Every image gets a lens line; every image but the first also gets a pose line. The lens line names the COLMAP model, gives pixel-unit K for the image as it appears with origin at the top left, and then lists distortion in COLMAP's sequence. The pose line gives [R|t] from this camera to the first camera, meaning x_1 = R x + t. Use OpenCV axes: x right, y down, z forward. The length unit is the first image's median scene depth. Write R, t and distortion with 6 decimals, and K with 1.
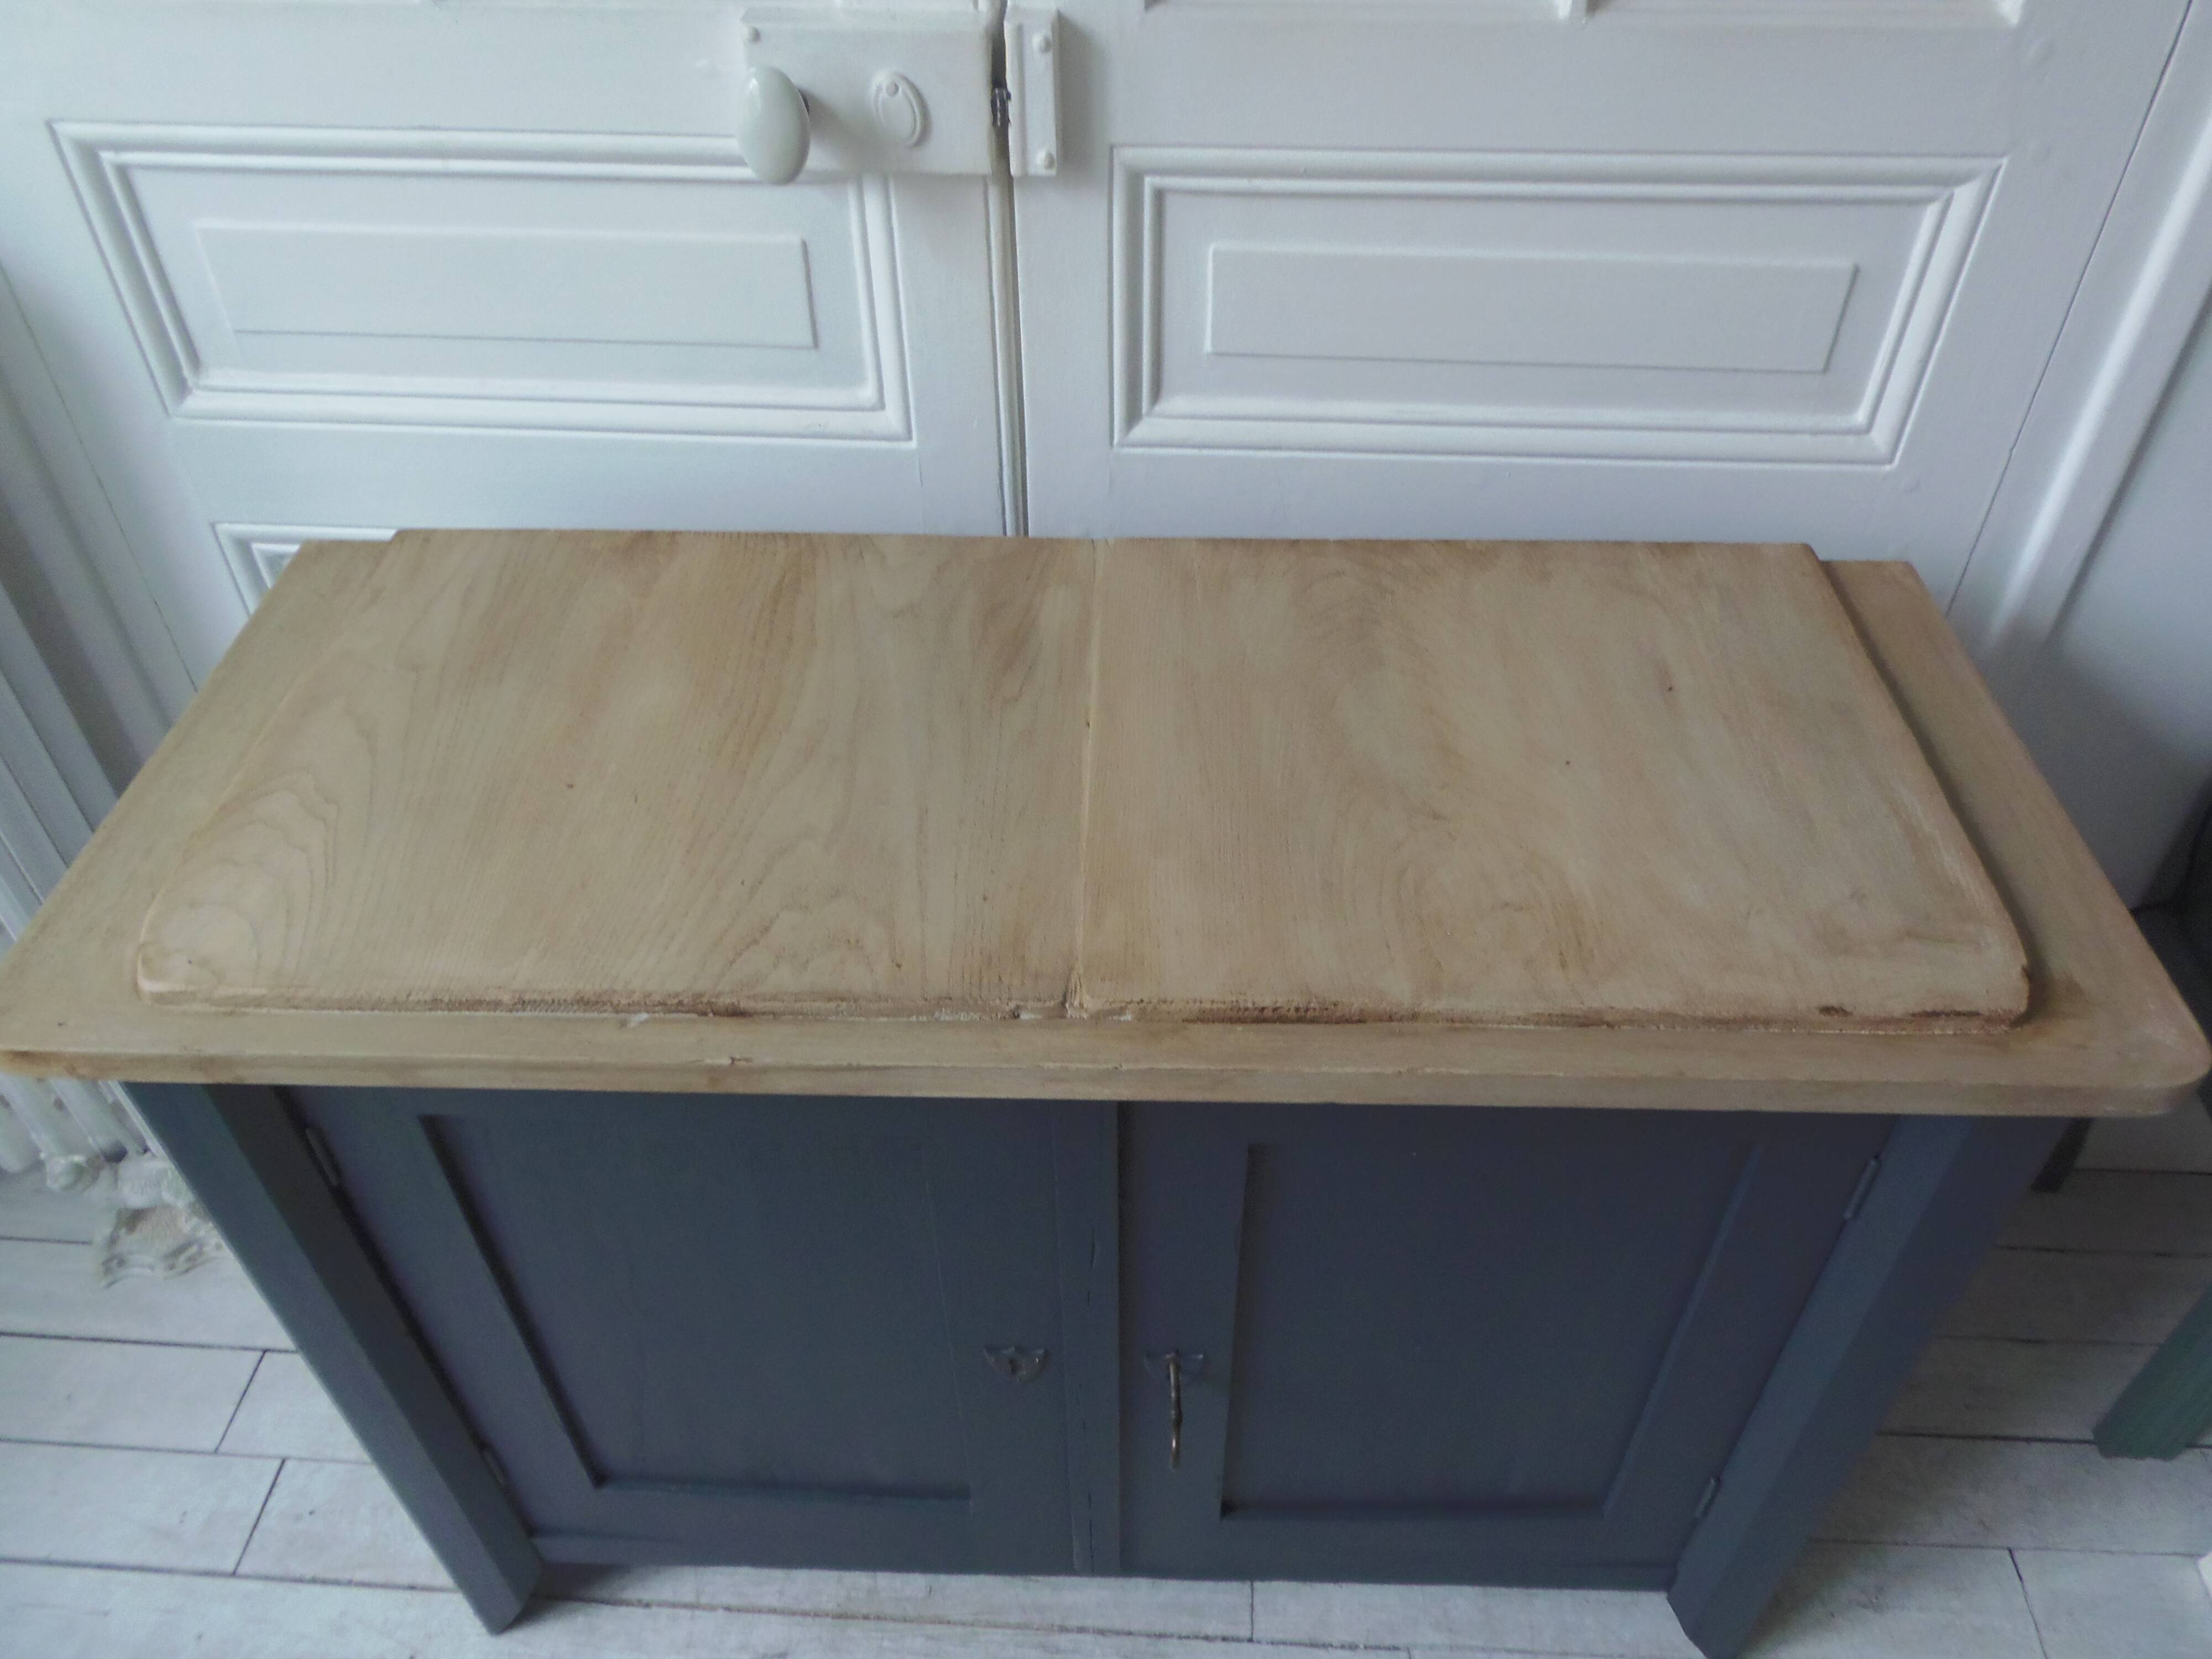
lens RADIAL K [[1589.2, 0, 1127.8], [0, 1589.2, 757.9], [0, 0, 1]] dist [0.001020, -0.021476]
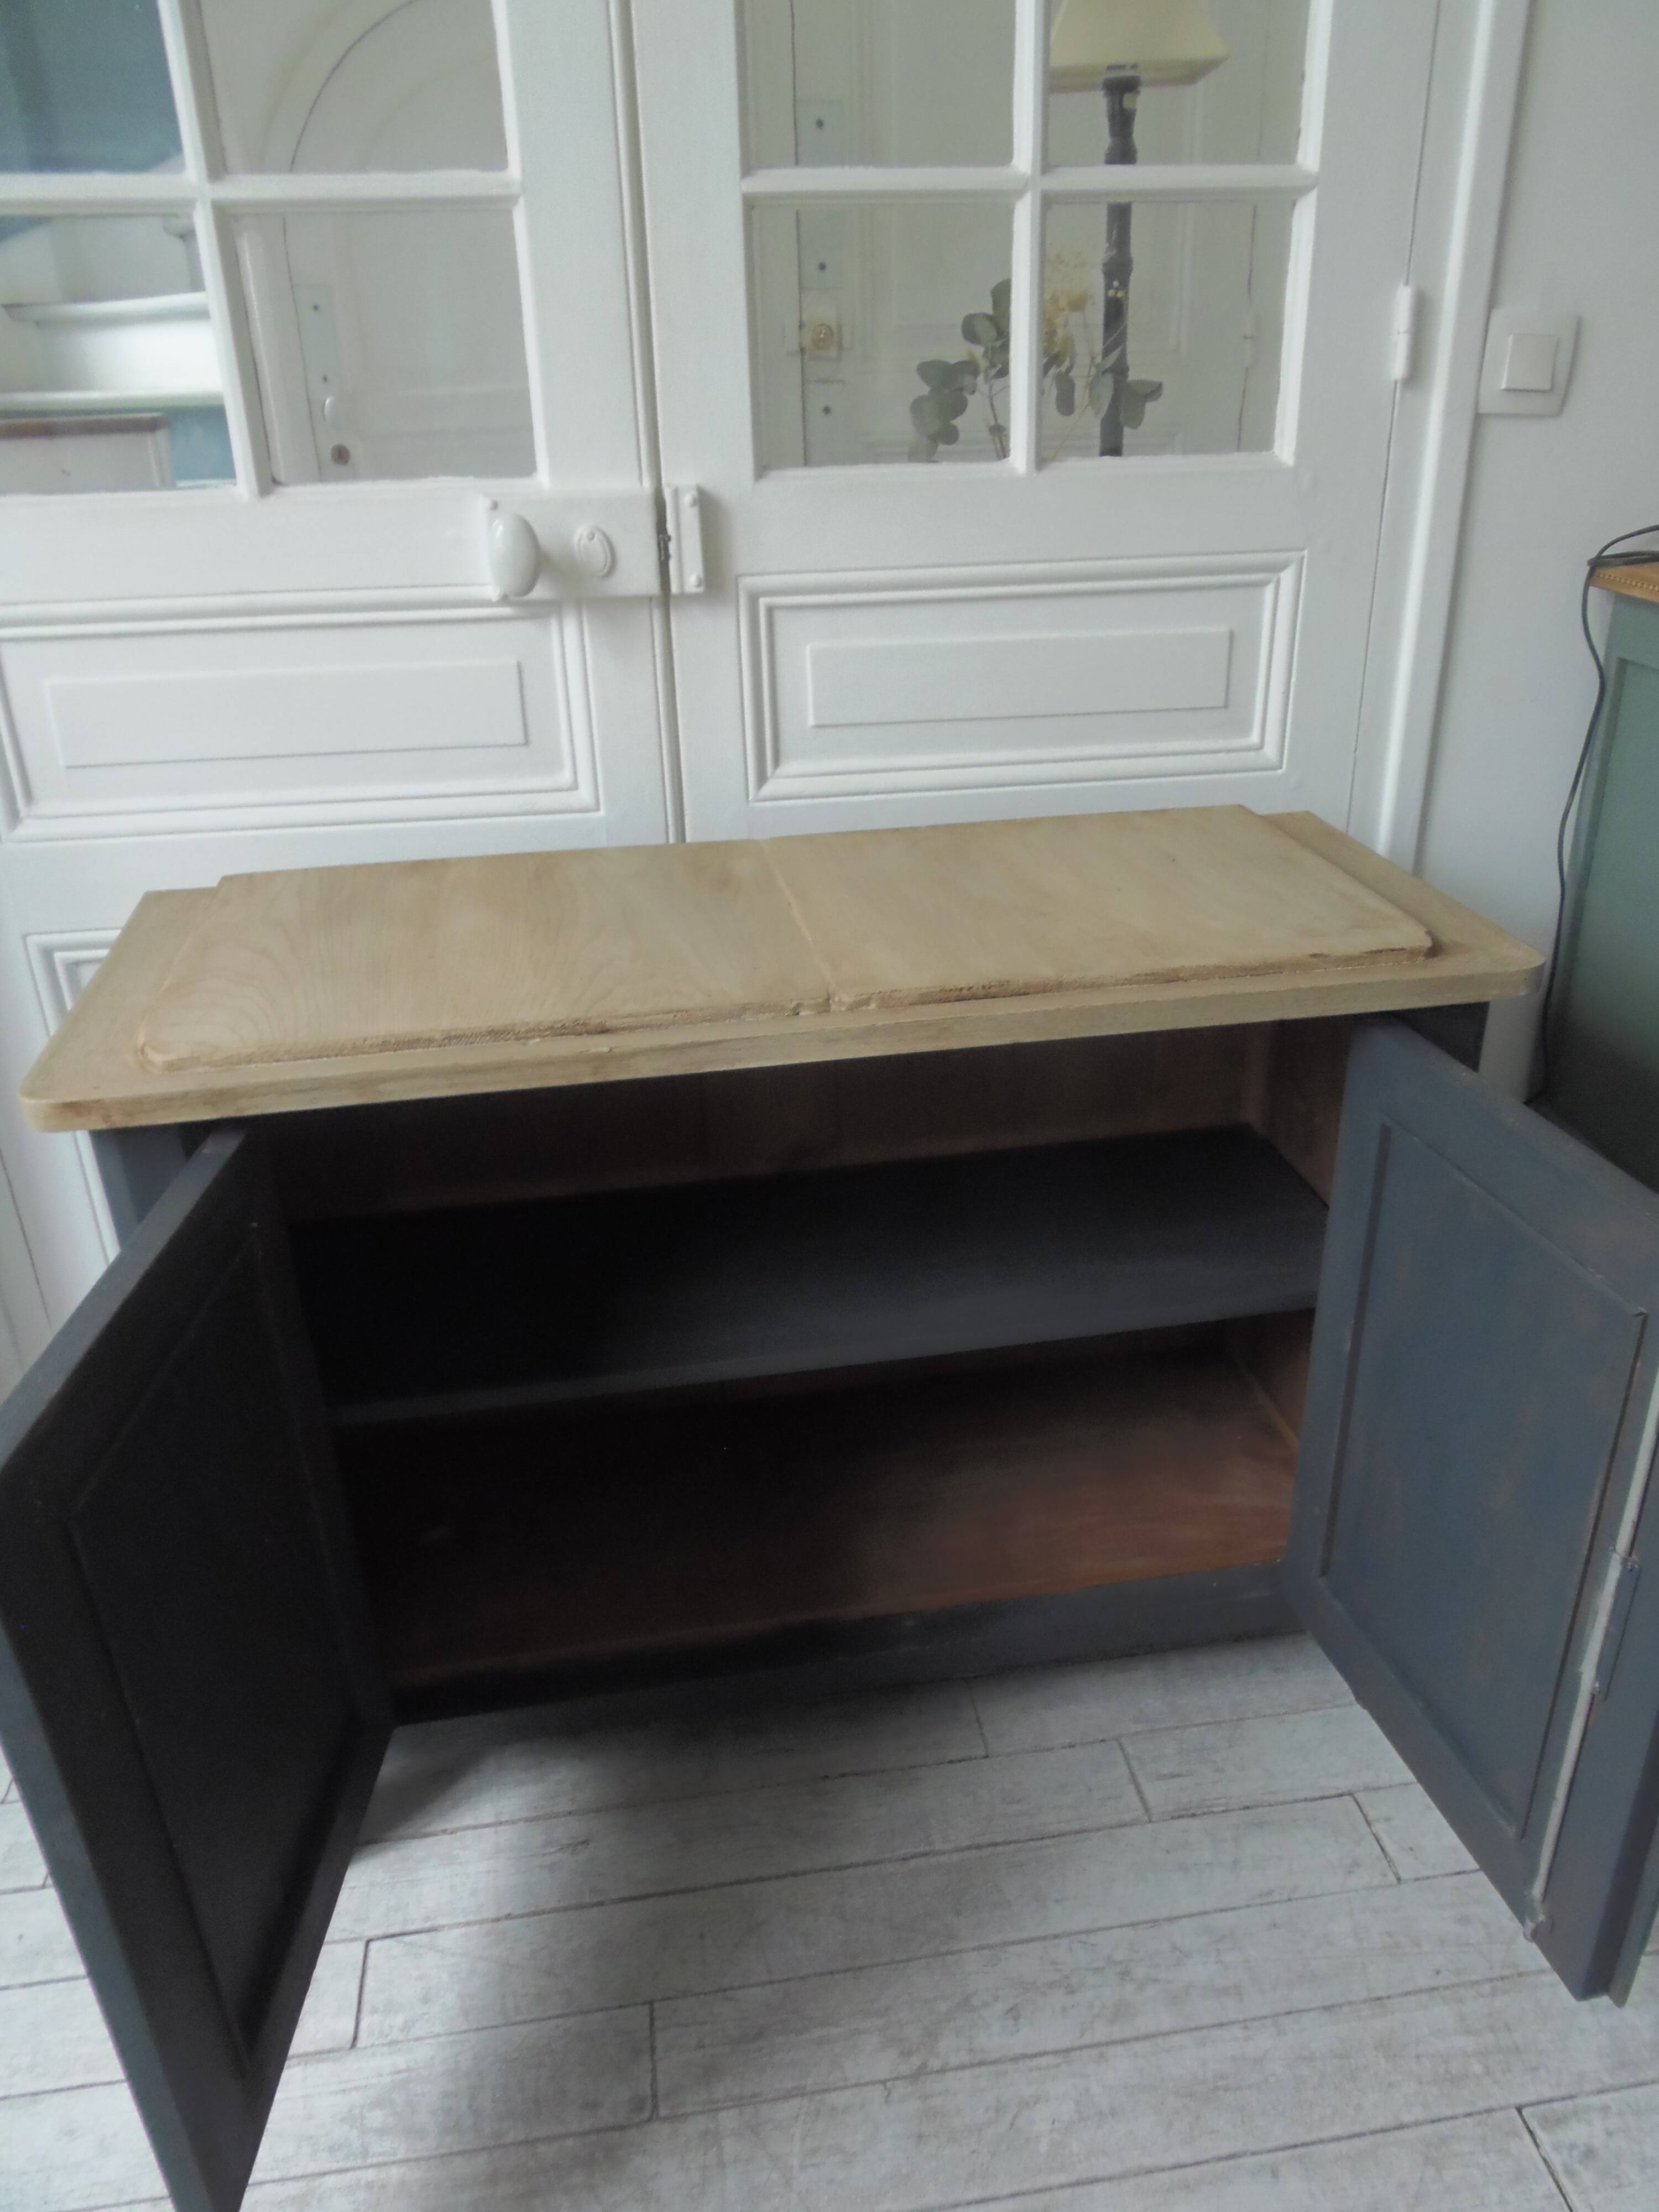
lens RADIAL K [[1589.2, 0, 870.3], [0, 1589.2, 1122.1], [0, 0, 1]] dist [0.001020, -0.021476]
pose [[0.977707, -0.108317, 0.179877, -0.186050], [0.150630, 0.958646, -0.241472, 0.421575], [-0.146283, 0.263184, 0.953591, -0.256003]]
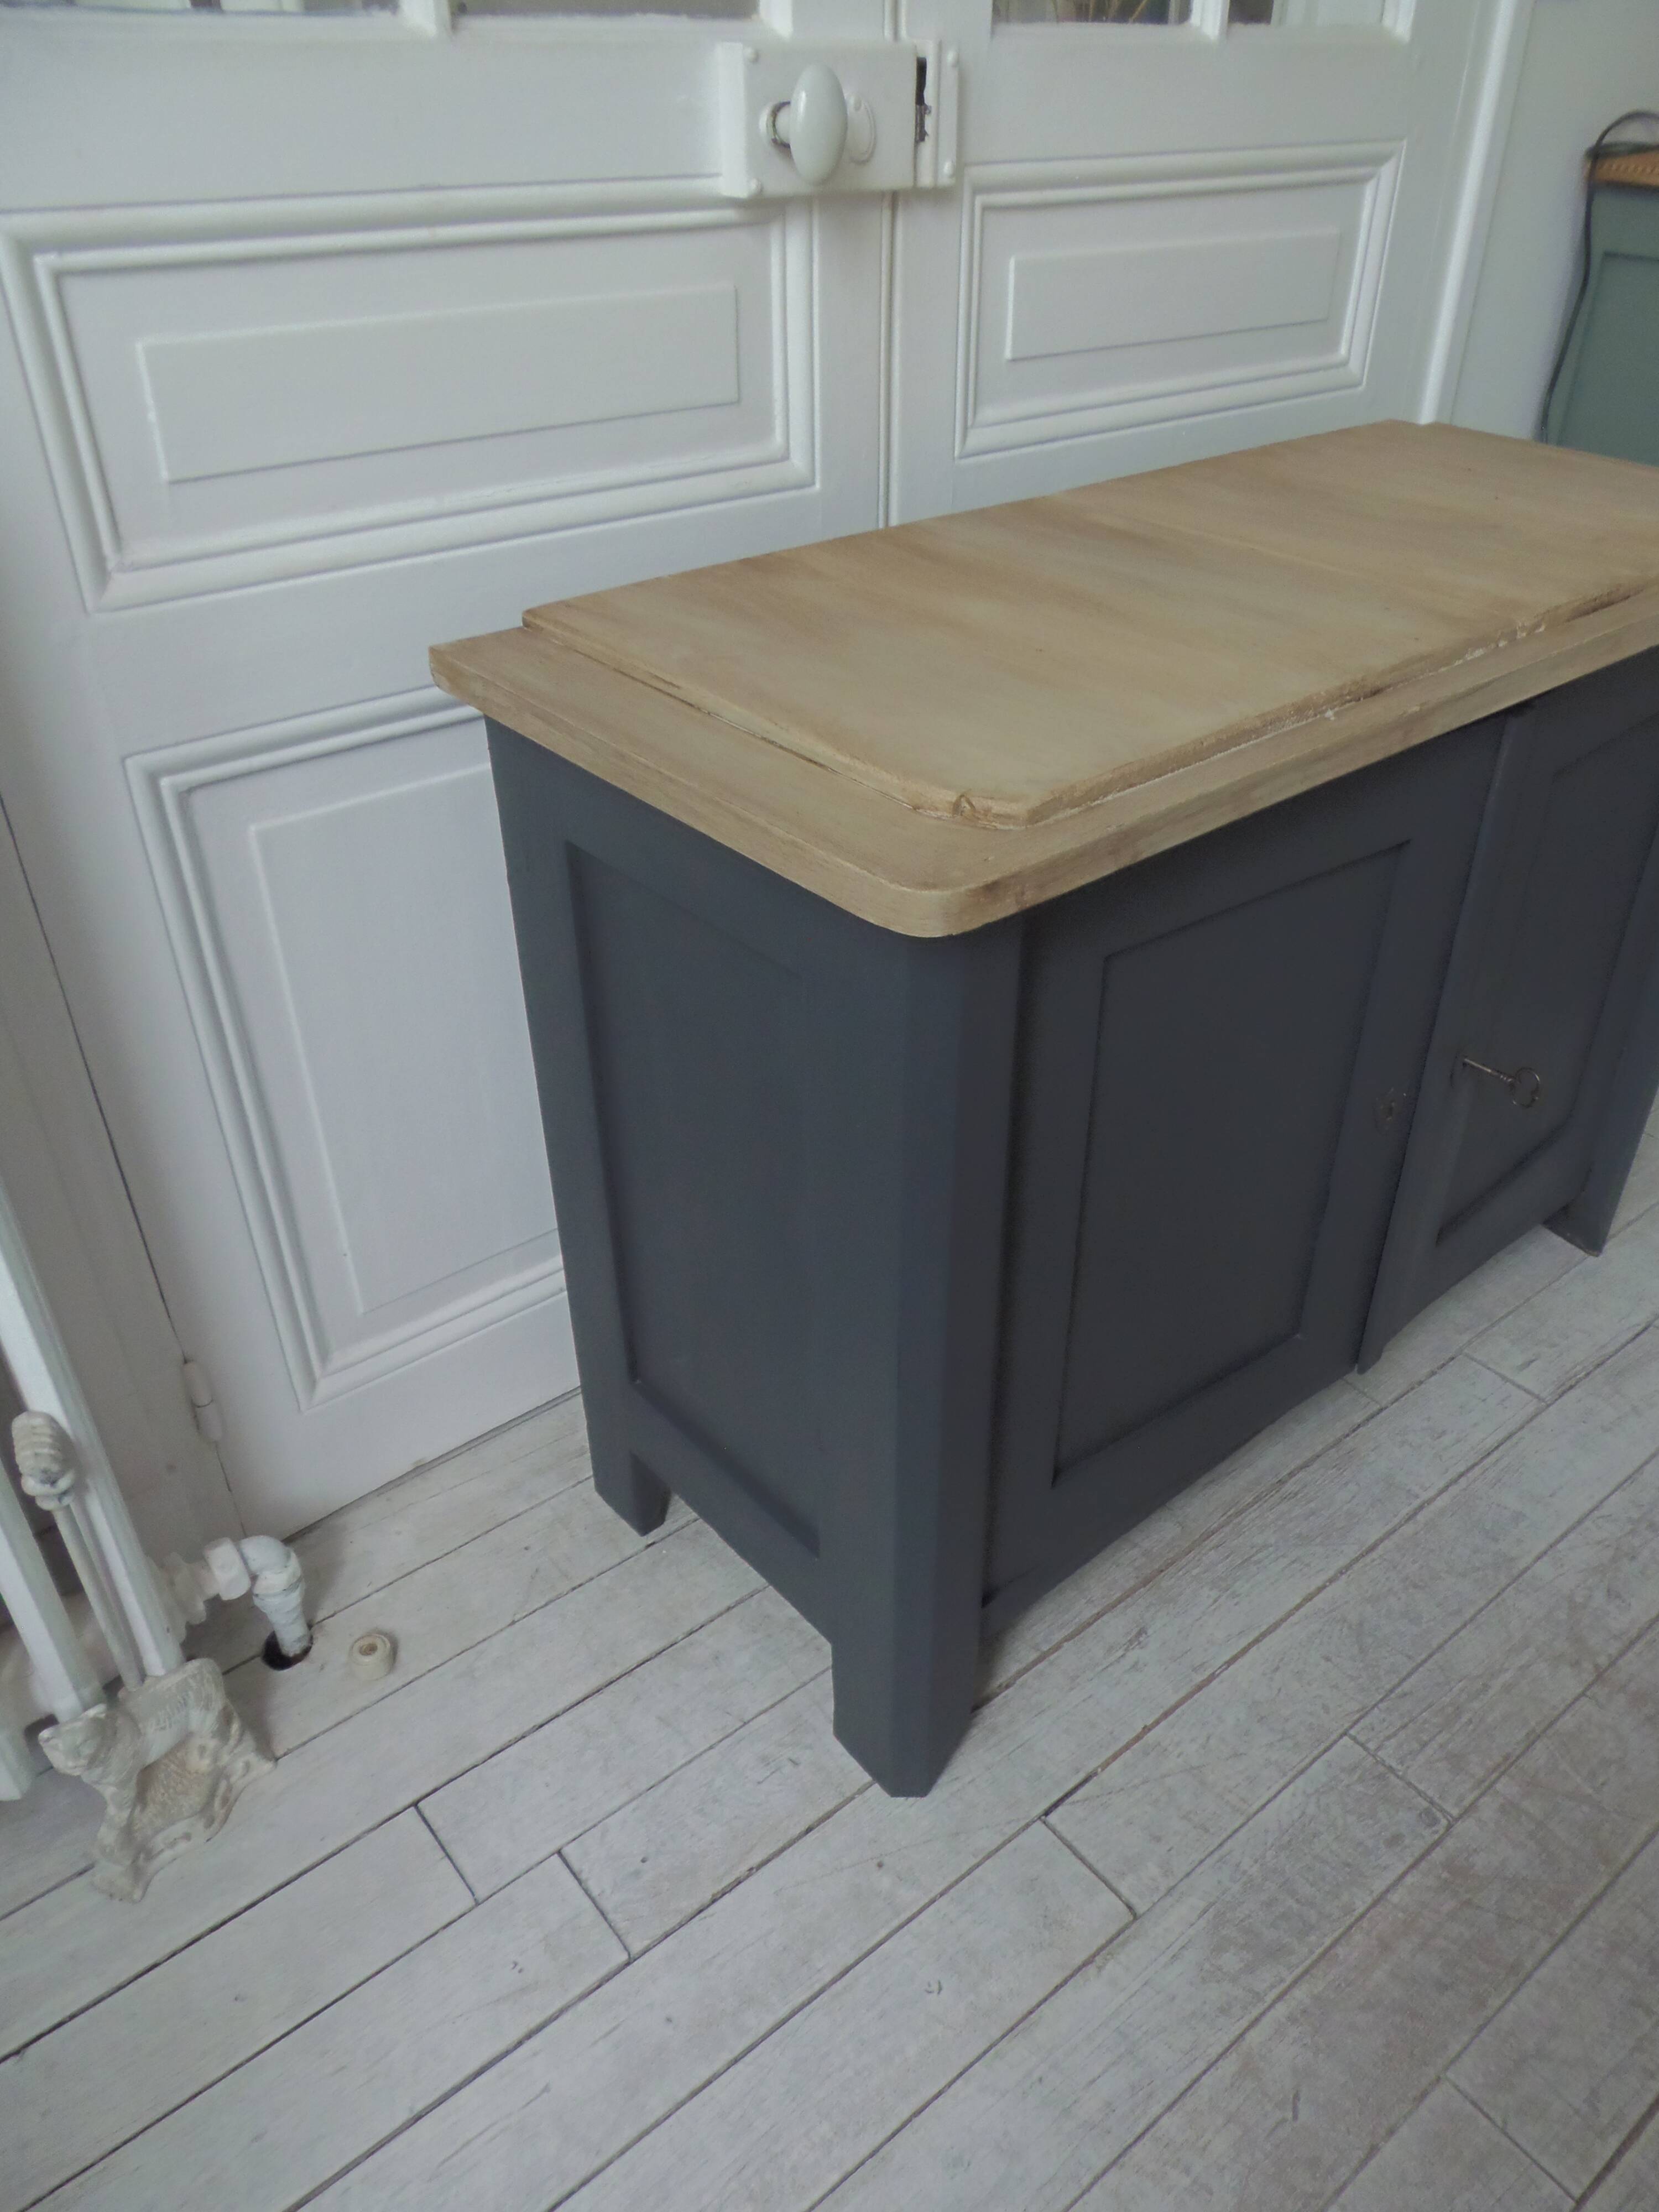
lens RADIAL K [[1605.0, 0, 871.3], [0, 1605.0, 1127.0], [0, 0, 1]] dist [-0.007086, -0.006123]
pose [[0.738474, -0.377651, 0.558602, -0.894977], [0.431455, 0.901293, 0.038948, 0.169455], [-0.518173, 0.212249, 0.828521, 0.171692]]
